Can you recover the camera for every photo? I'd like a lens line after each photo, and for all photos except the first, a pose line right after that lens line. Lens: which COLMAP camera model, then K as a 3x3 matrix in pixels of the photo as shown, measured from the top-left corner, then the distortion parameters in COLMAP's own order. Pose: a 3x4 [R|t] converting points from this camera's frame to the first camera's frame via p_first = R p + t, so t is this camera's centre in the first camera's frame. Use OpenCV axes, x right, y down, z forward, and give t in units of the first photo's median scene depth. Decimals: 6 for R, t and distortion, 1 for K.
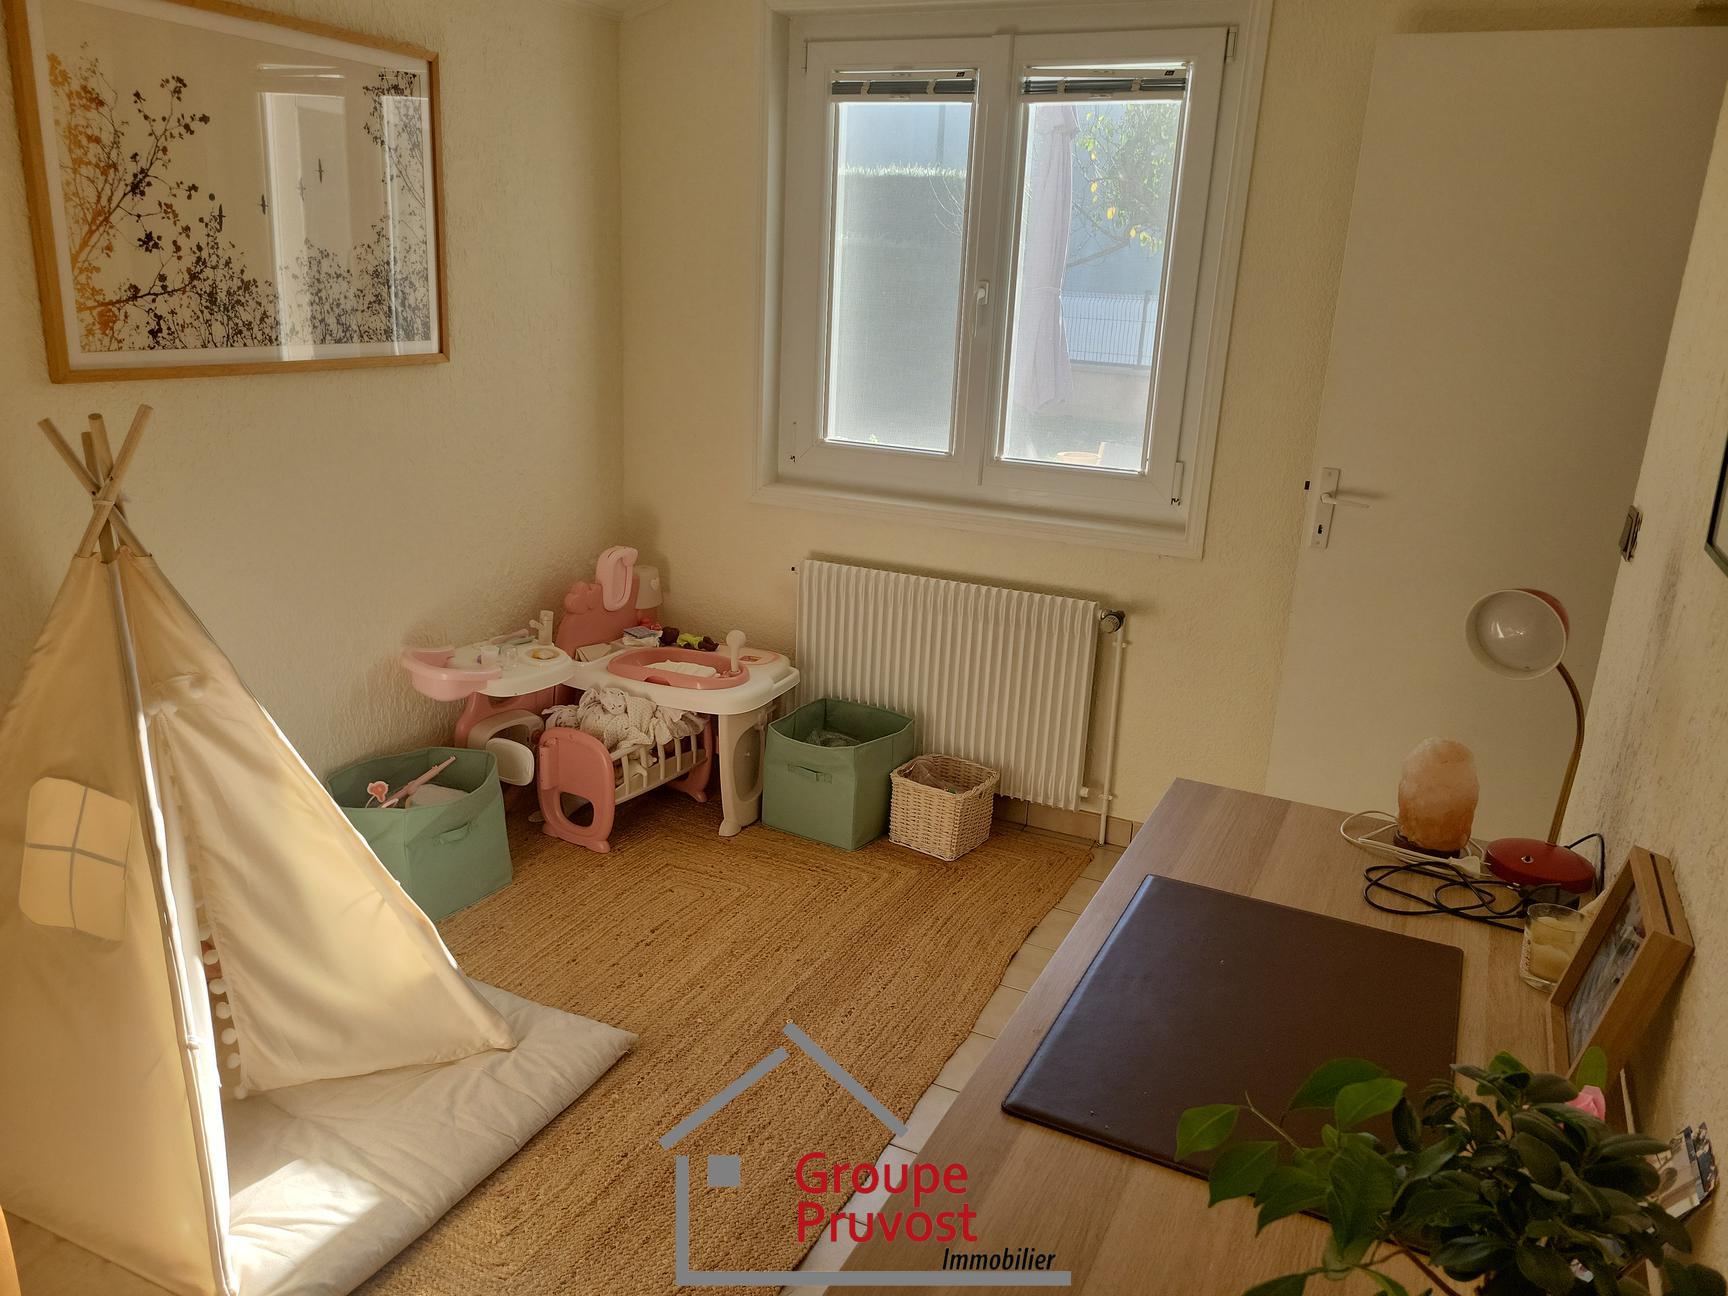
lens RADIAL K [[1291.3, 0, 869.6], [0, 1291.3, 649.5], [0, 0, 1]] dist [0.054199, -0.038867]
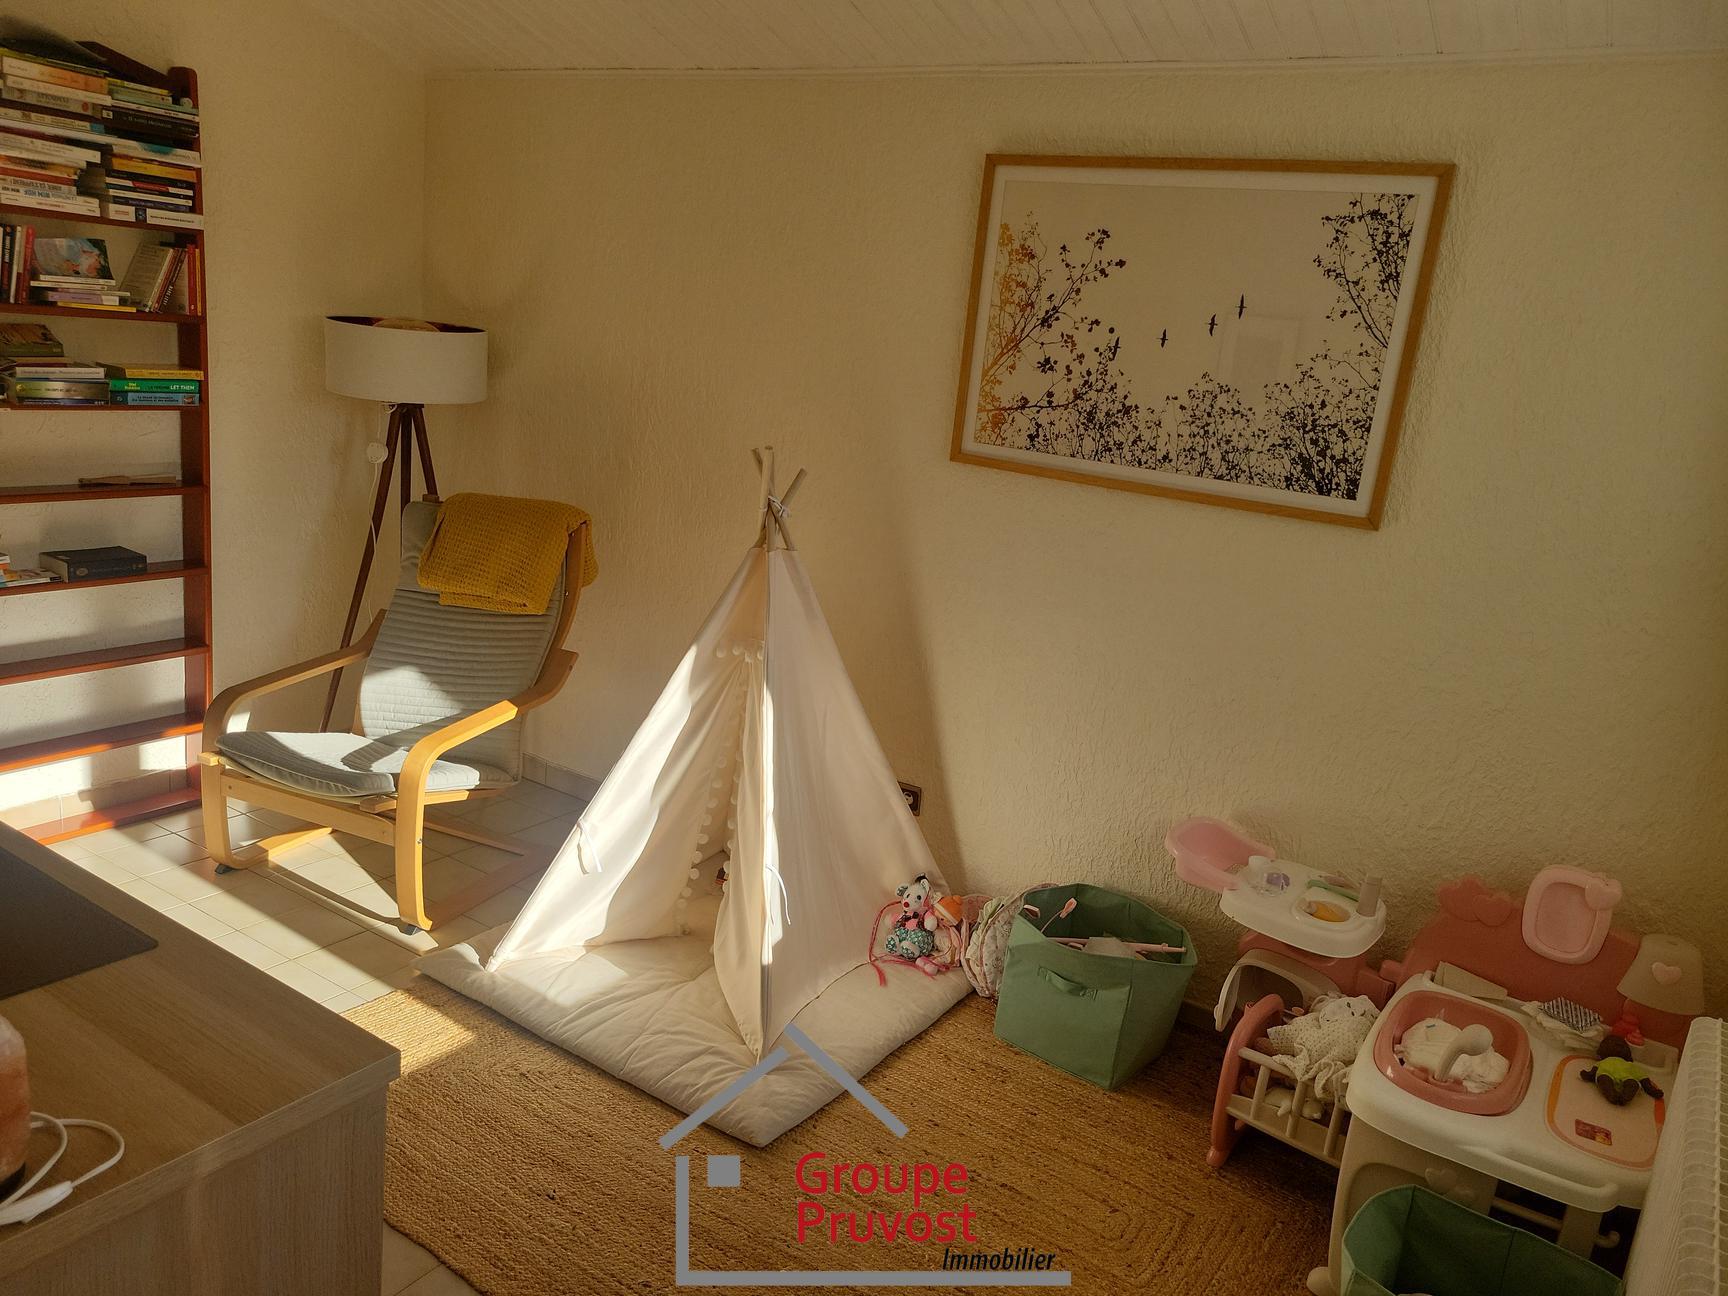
lens RADIAL K [[1291.3, 0, 867.0], [0, 1291.3, 651.4], [0, 0, 1]] dist [0.054199, -0.038867]
pose [[-0.148171, 0.188092, -0.970910, 0.679096], [-0.381318, 0.894970, 0.231574, -0.281488], [0.912492, 0.404538, -0.060886, 1.005924]]
